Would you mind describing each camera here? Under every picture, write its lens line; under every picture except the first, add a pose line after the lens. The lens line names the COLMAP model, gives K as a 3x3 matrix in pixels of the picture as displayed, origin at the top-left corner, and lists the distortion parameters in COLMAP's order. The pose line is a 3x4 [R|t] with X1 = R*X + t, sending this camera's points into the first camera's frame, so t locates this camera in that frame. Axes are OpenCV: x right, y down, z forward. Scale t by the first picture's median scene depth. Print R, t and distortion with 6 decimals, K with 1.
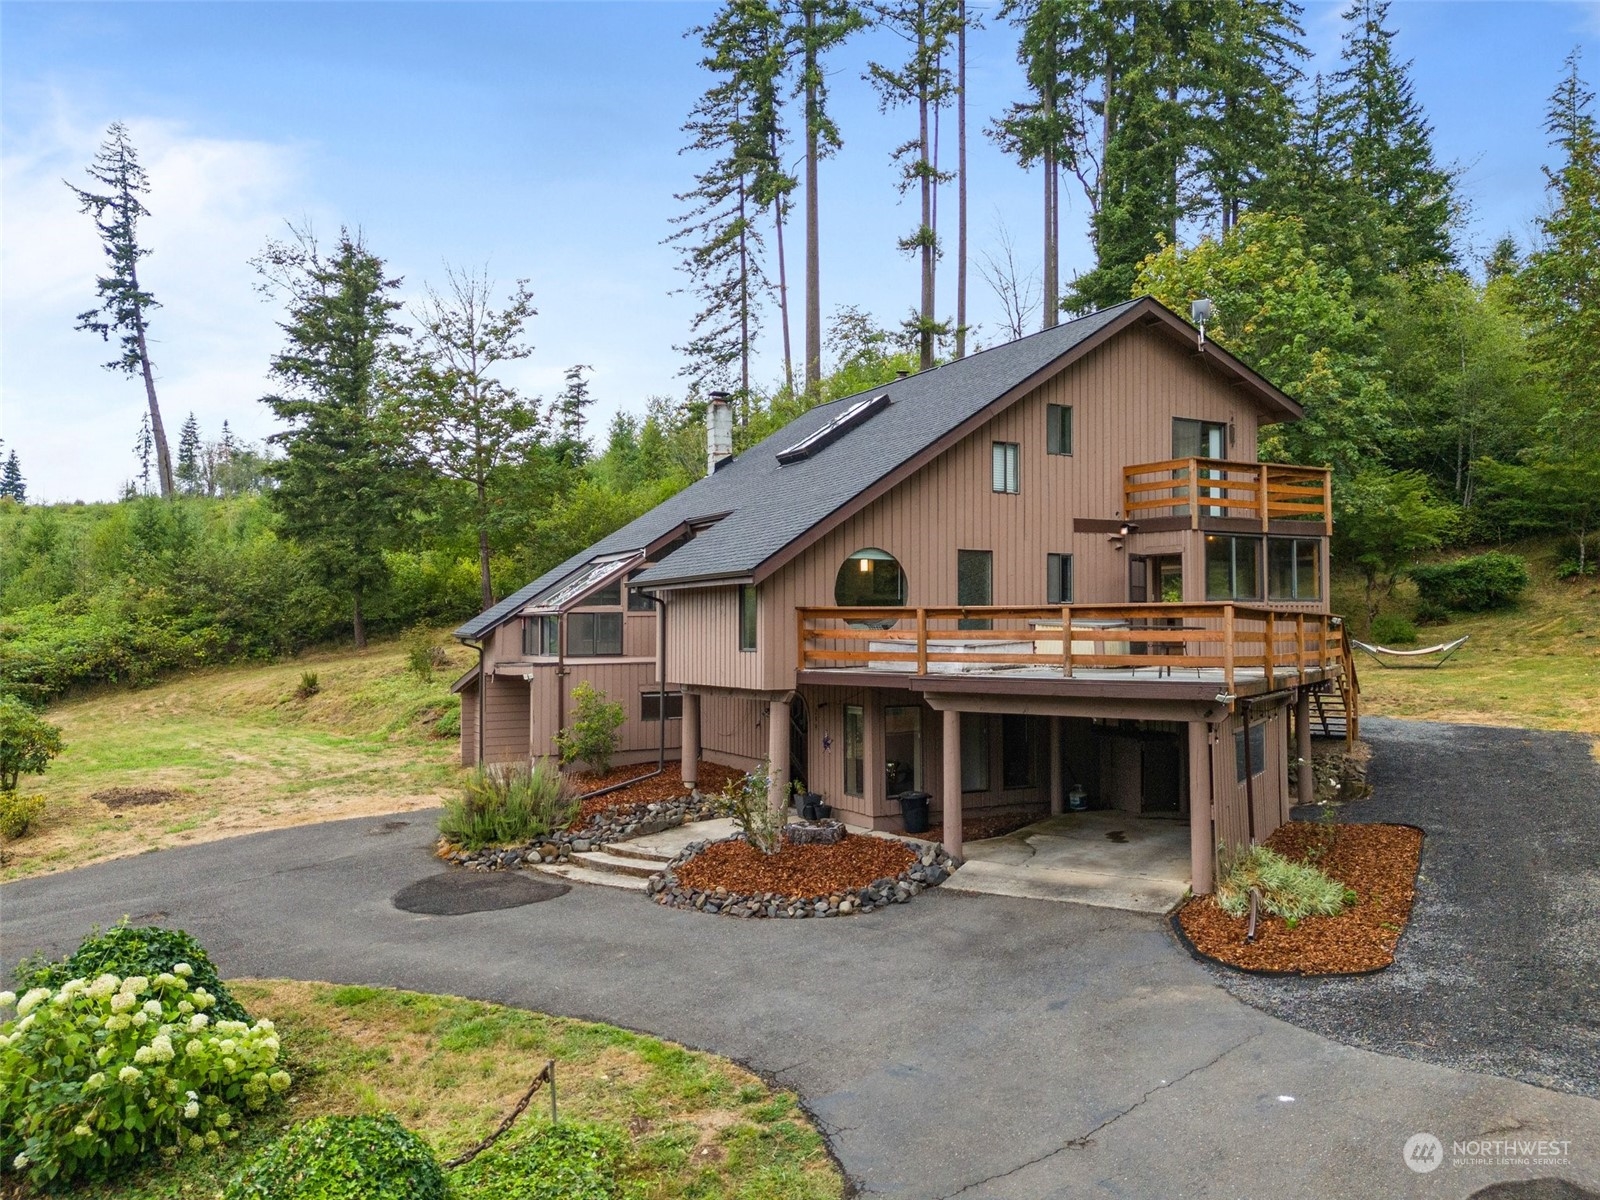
lens RADIAL K [[1177.1, 0, 797.3], [0, 1177.1, 599.6], [0, 0, 1]] dist [0.041451, -0.036577]
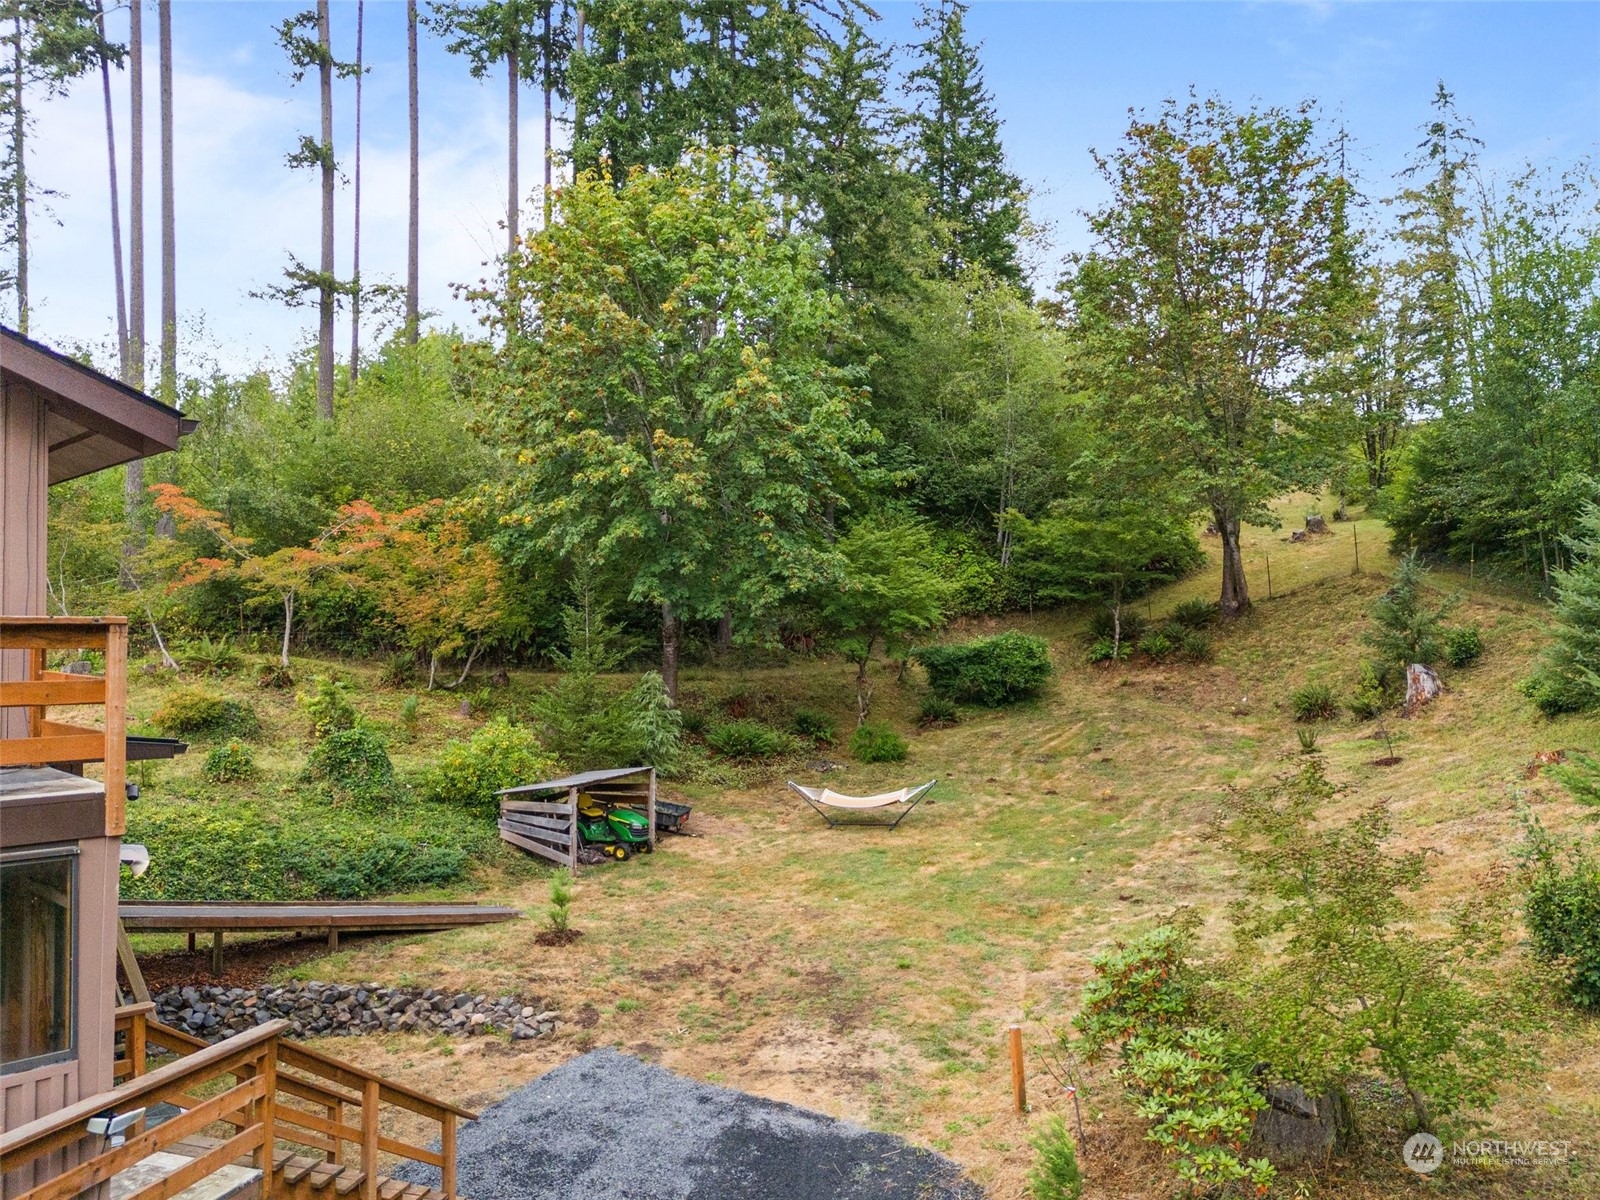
lens RADIAL K [[1177.1, 0, 803.2], [0, 1177.1, 631.9], [0, 0, 1]] dist [0.041451, -0.036577]
pose [[0.960981, 0.015274, 0.276191, 0.222850], [-0.021910, 0.999540, 0.020957, -0.049827], [-0.275744, -0.026191, 0.960874, 0.273201]]
